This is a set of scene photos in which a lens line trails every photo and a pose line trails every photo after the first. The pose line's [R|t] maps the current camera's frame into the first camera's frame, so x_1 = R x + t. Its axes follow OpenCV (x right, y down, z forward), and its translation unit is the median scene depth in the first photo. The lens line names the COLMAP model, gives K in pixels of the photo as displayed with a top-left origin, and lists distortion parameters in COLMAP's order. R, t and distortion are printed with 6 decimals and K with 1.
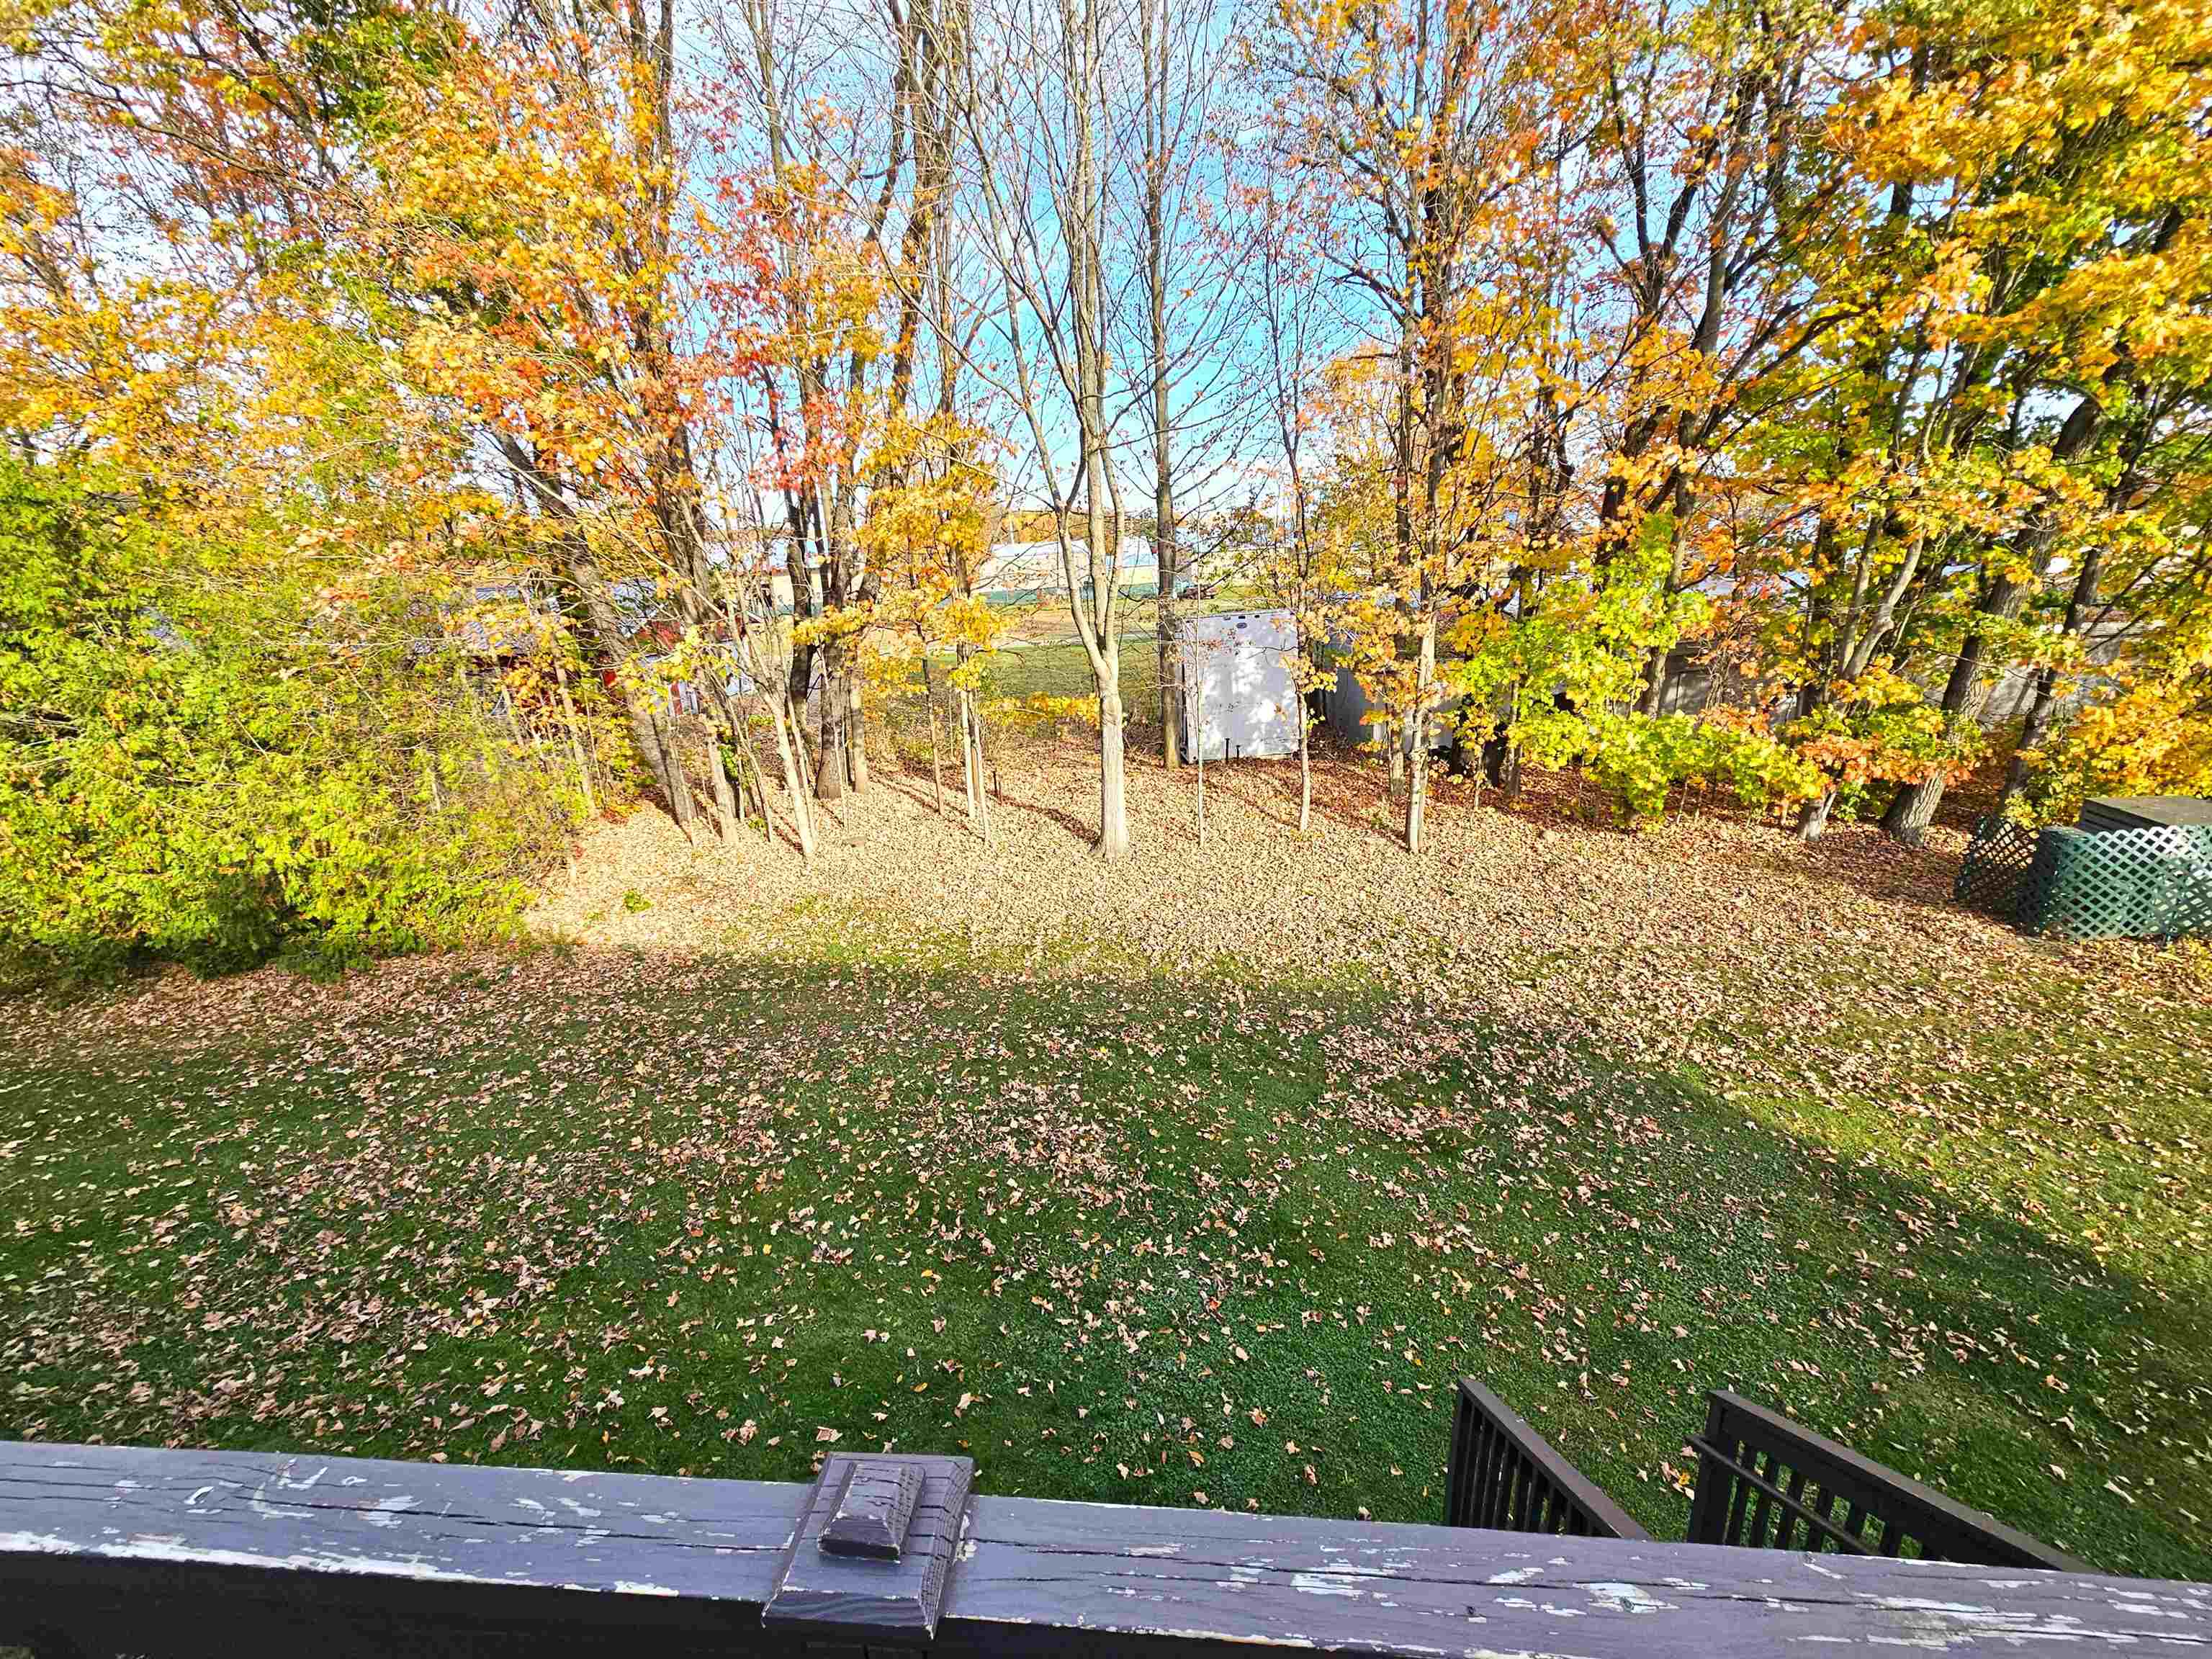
lens RADIAL K [[906.7, 0, 1108.4], [0, 906.7, 825.5], [0, 0, 1]] dist [-0.003003, 0.001688]
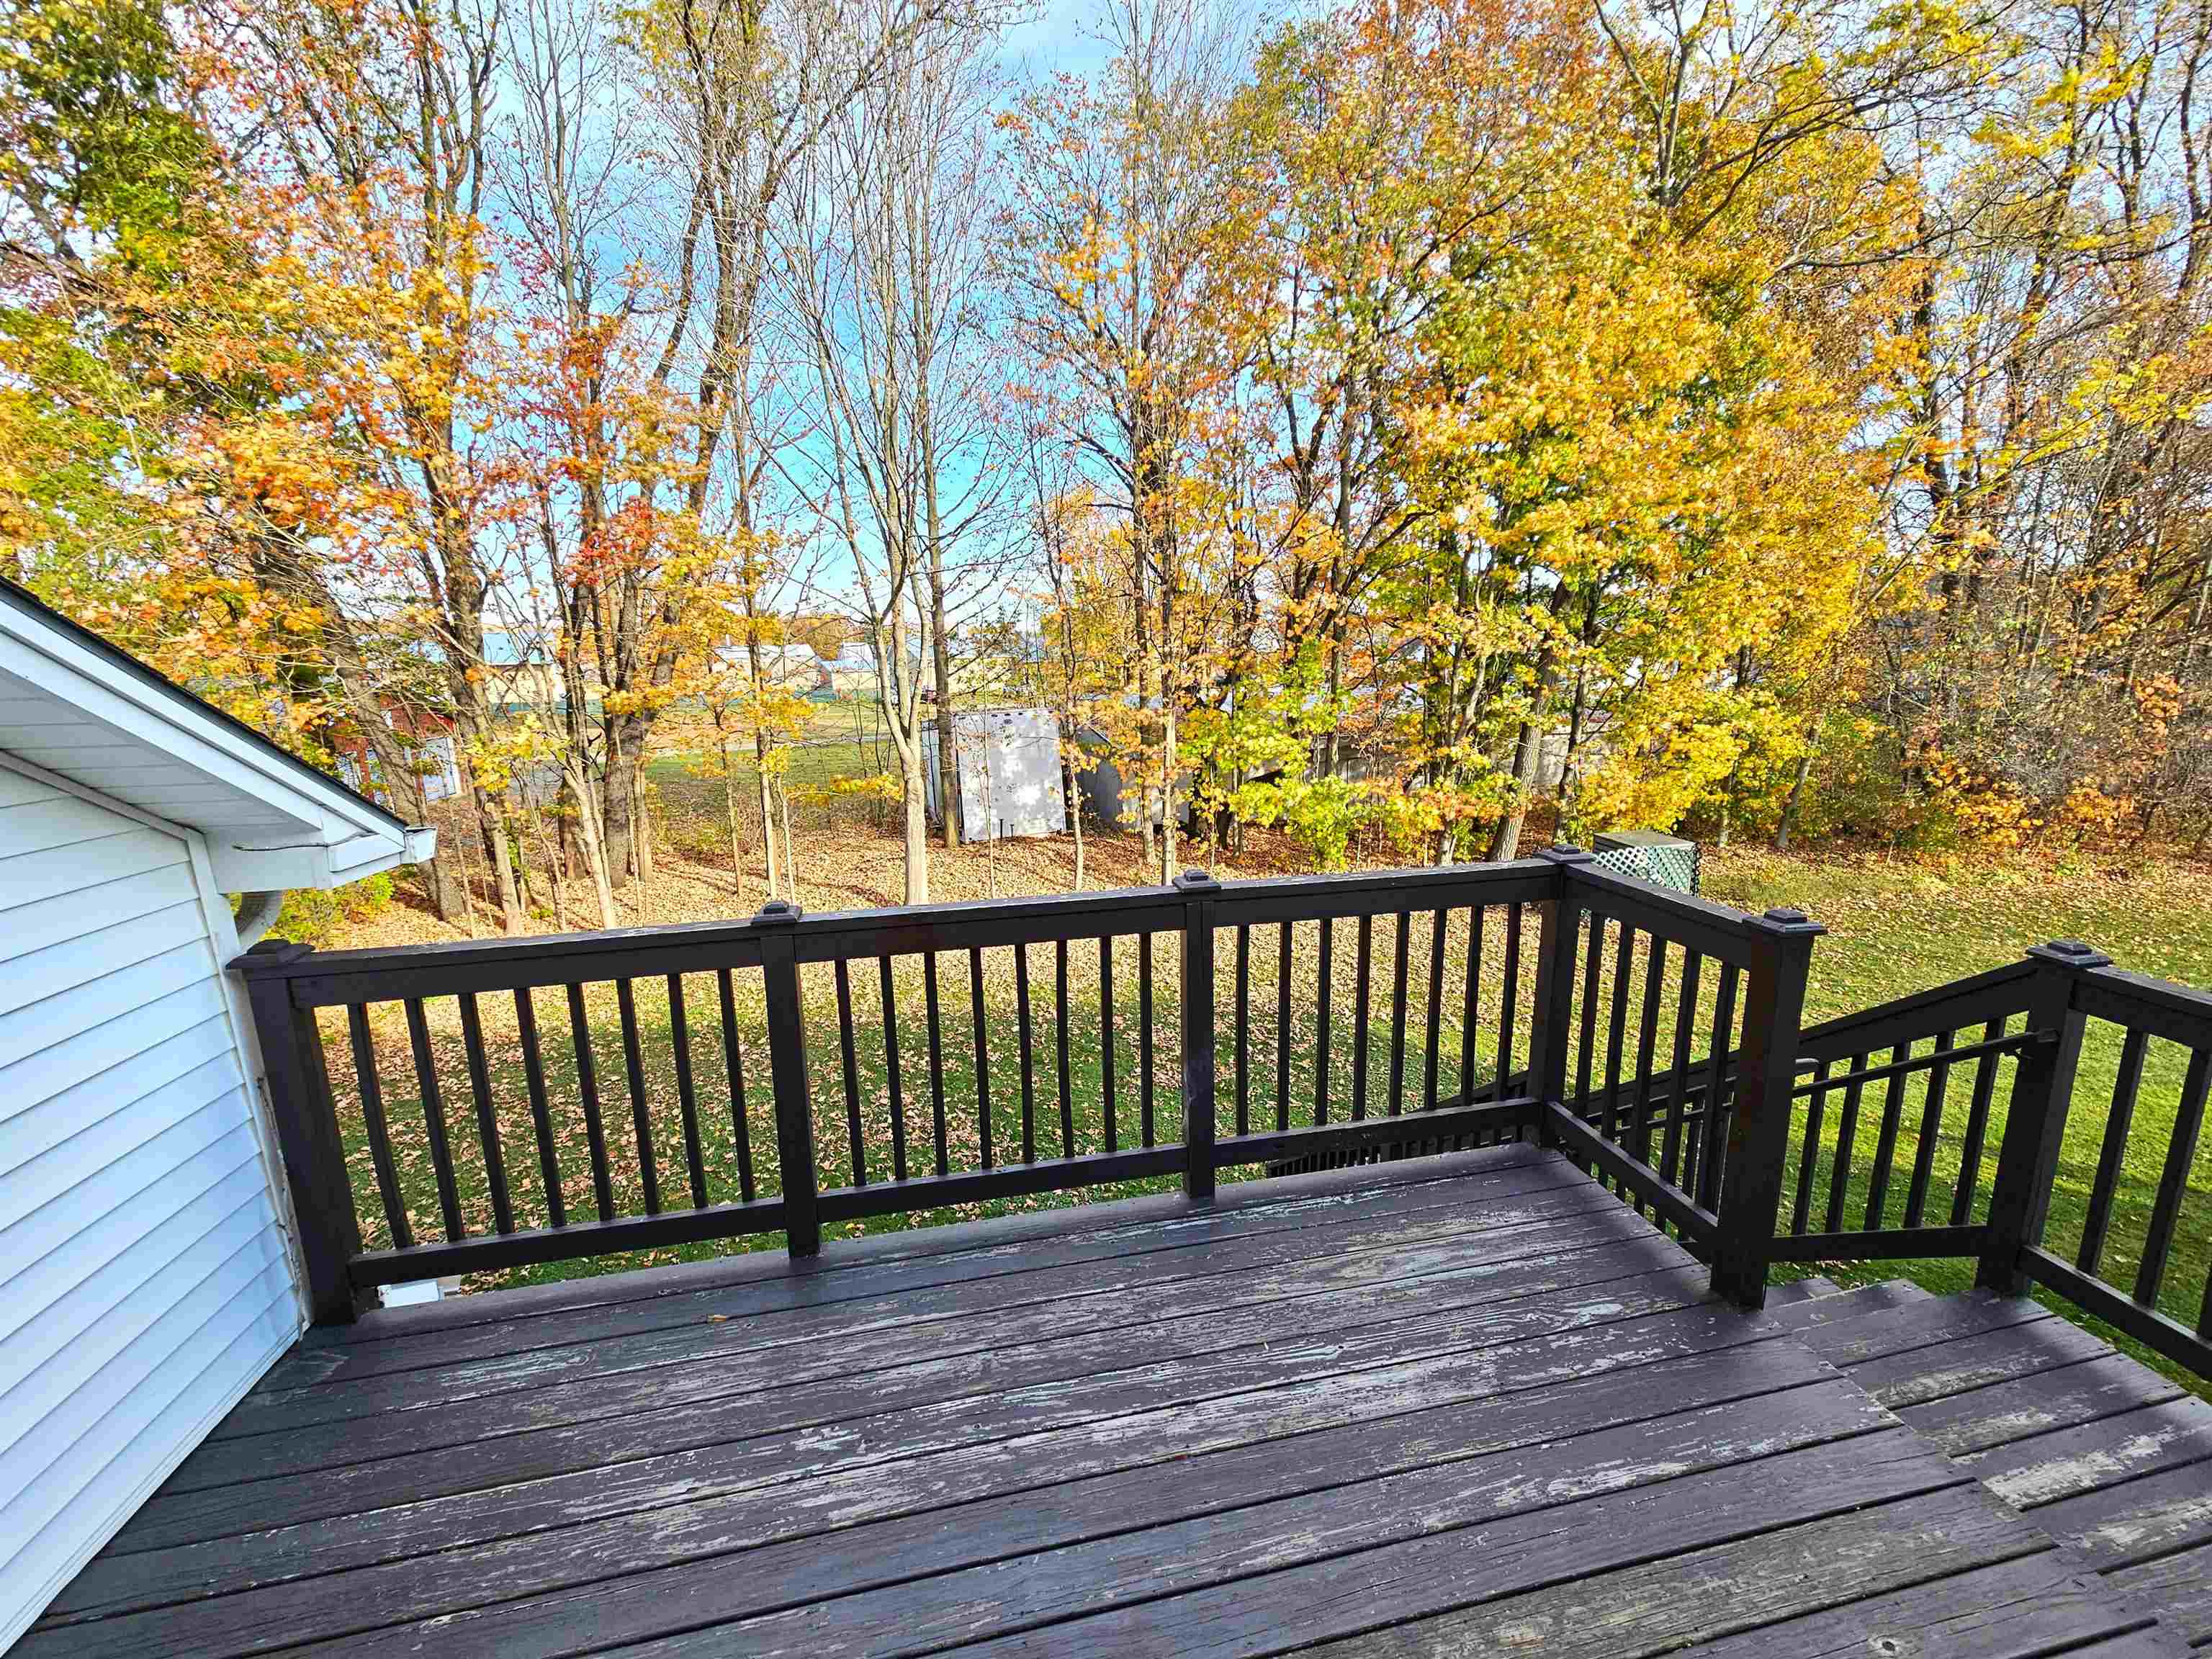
lens RADIAL K [[906.7, 0, 1105.5], [0, 906.7, 822.7], [0, 0, 1]] dist [-0.003003, 0.001688]
pose [[0.956497, -0.027446, 0.290449, -0.114898], [0.061044, 0.992355, -0.107258, 0.058845], [-0.285285, 0.120322, 0.950860, -0.177657]]
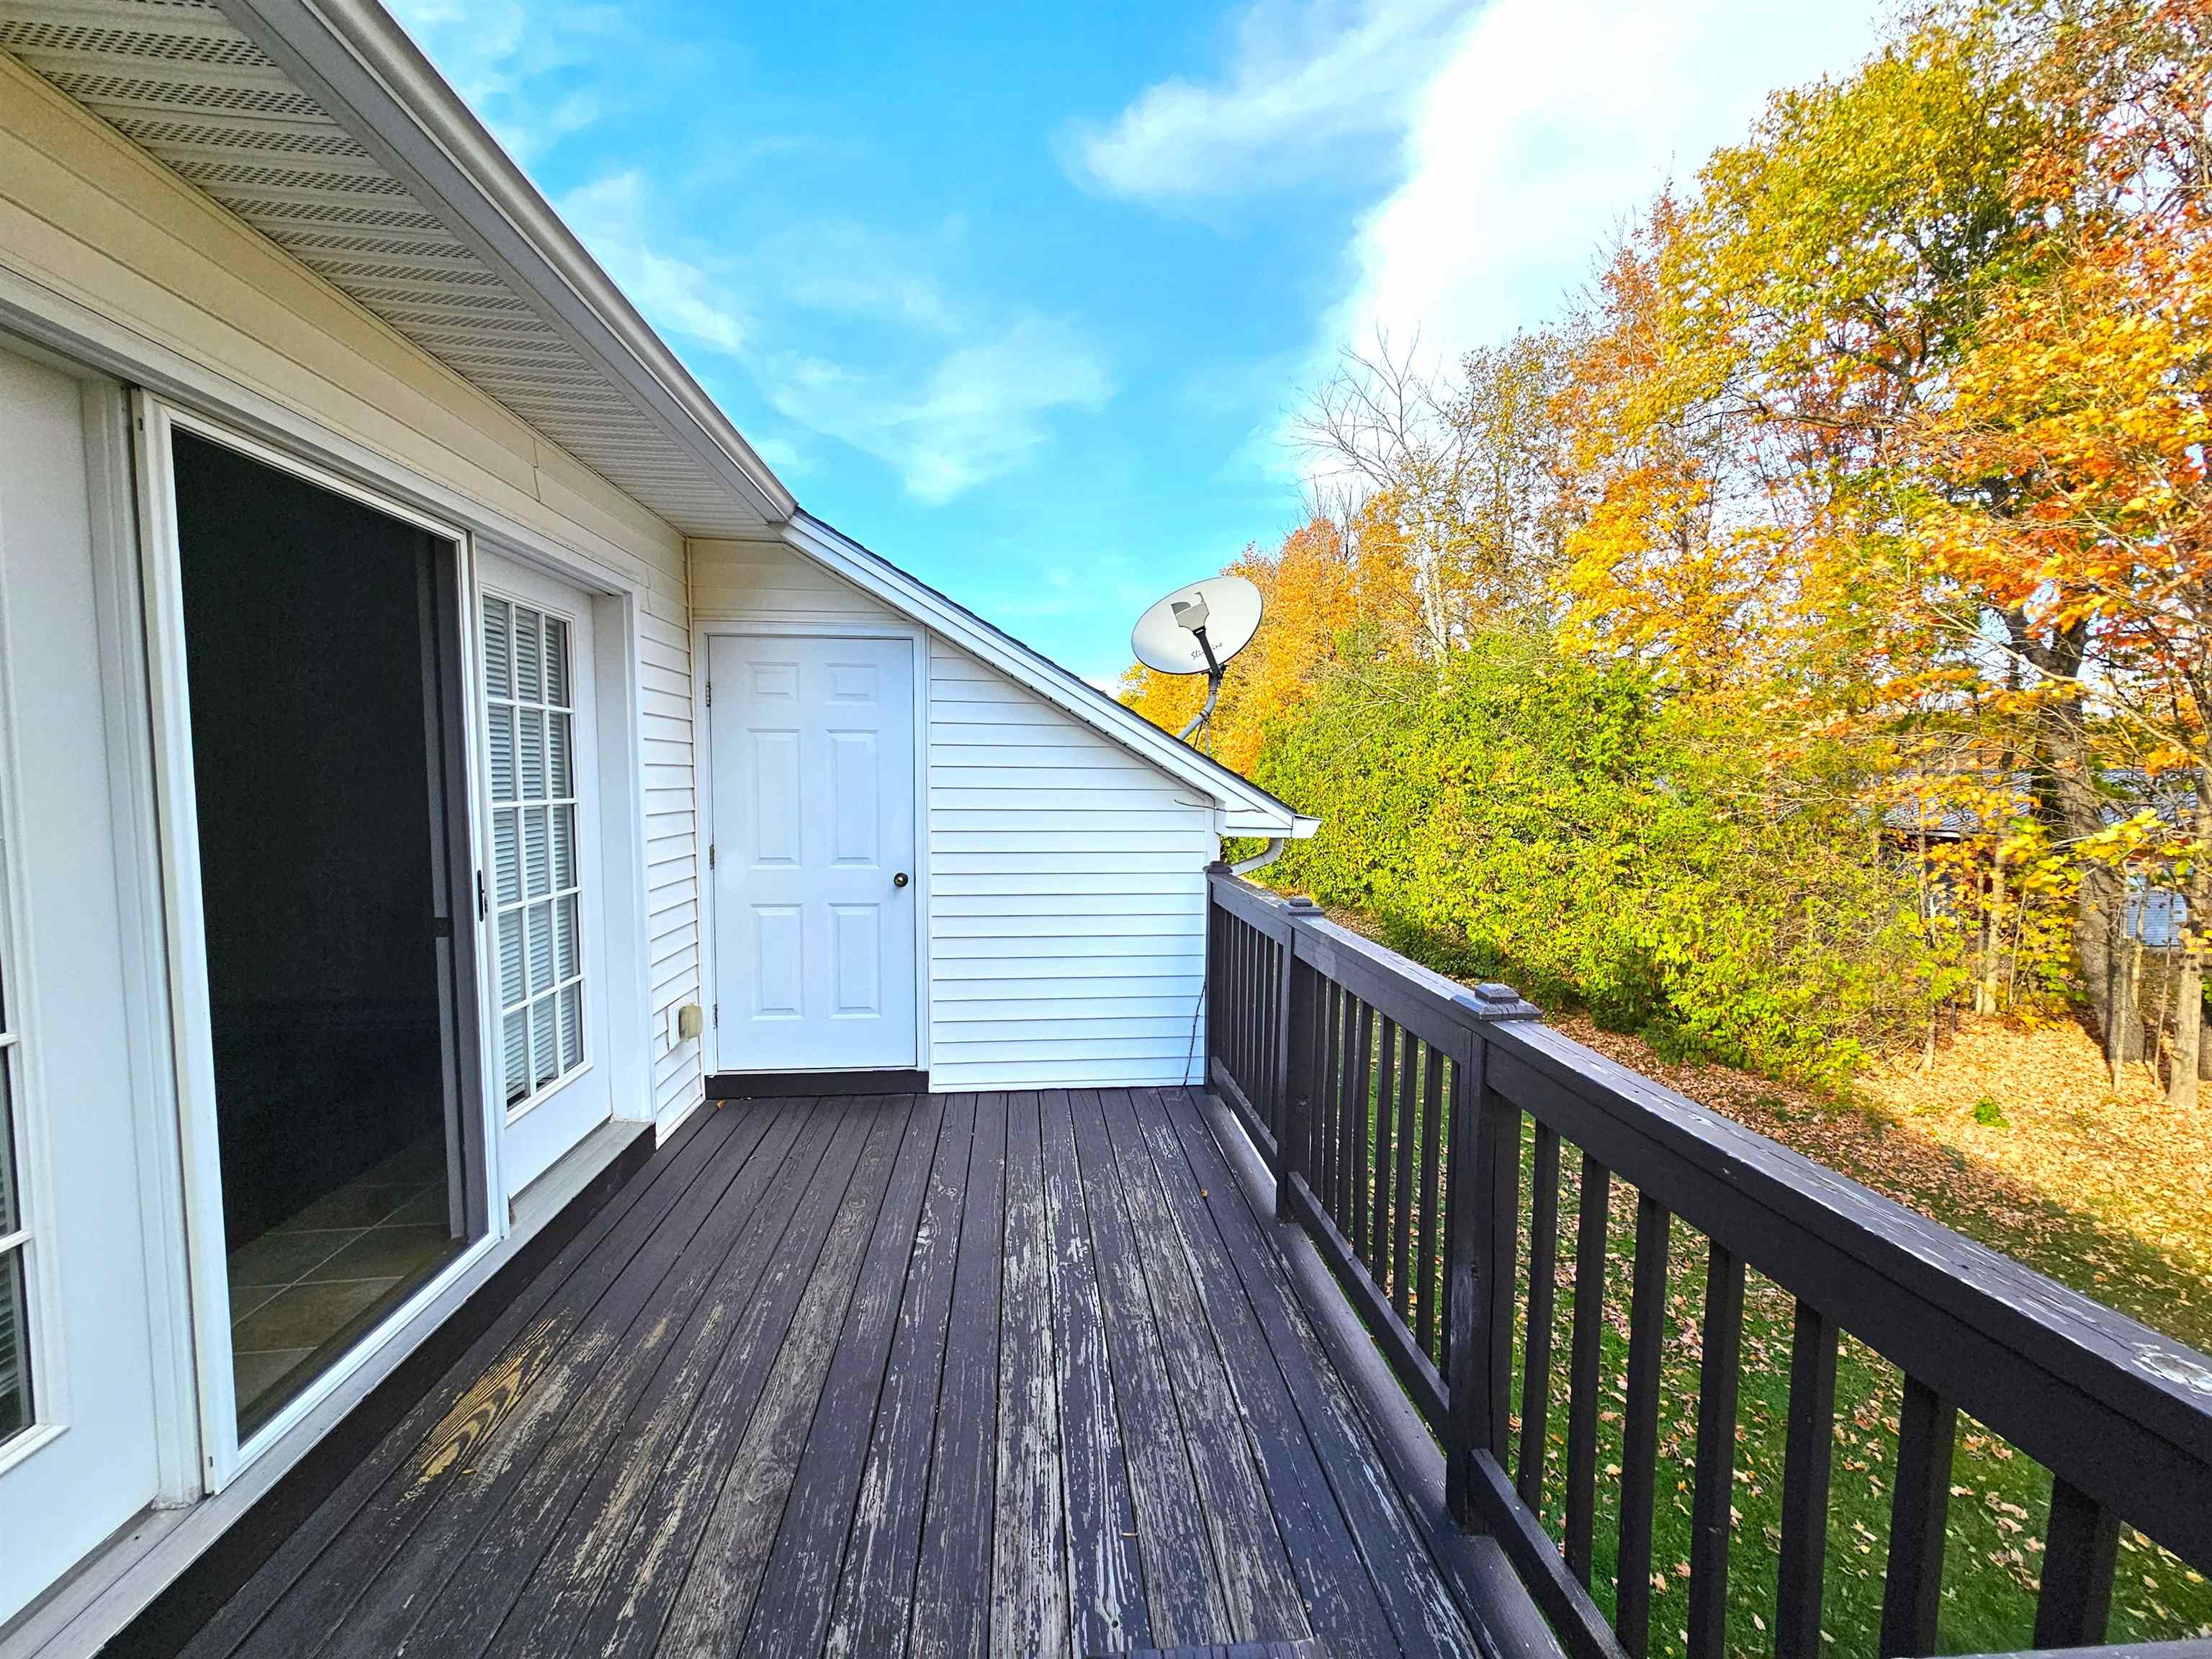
lens RADIAL K [[906.7, 0, 1111.0], [0, 906.7, 839.9], [0, 0, 1]] dist [-0.003003, 0.001688]
pose [[0.193099, 0.126654, -0.972970, 0.122483], [-0.300247, 0.951692, 0.064297, 0.031722], [0.934112, 0.279716, 0.221798, -0.044987]]
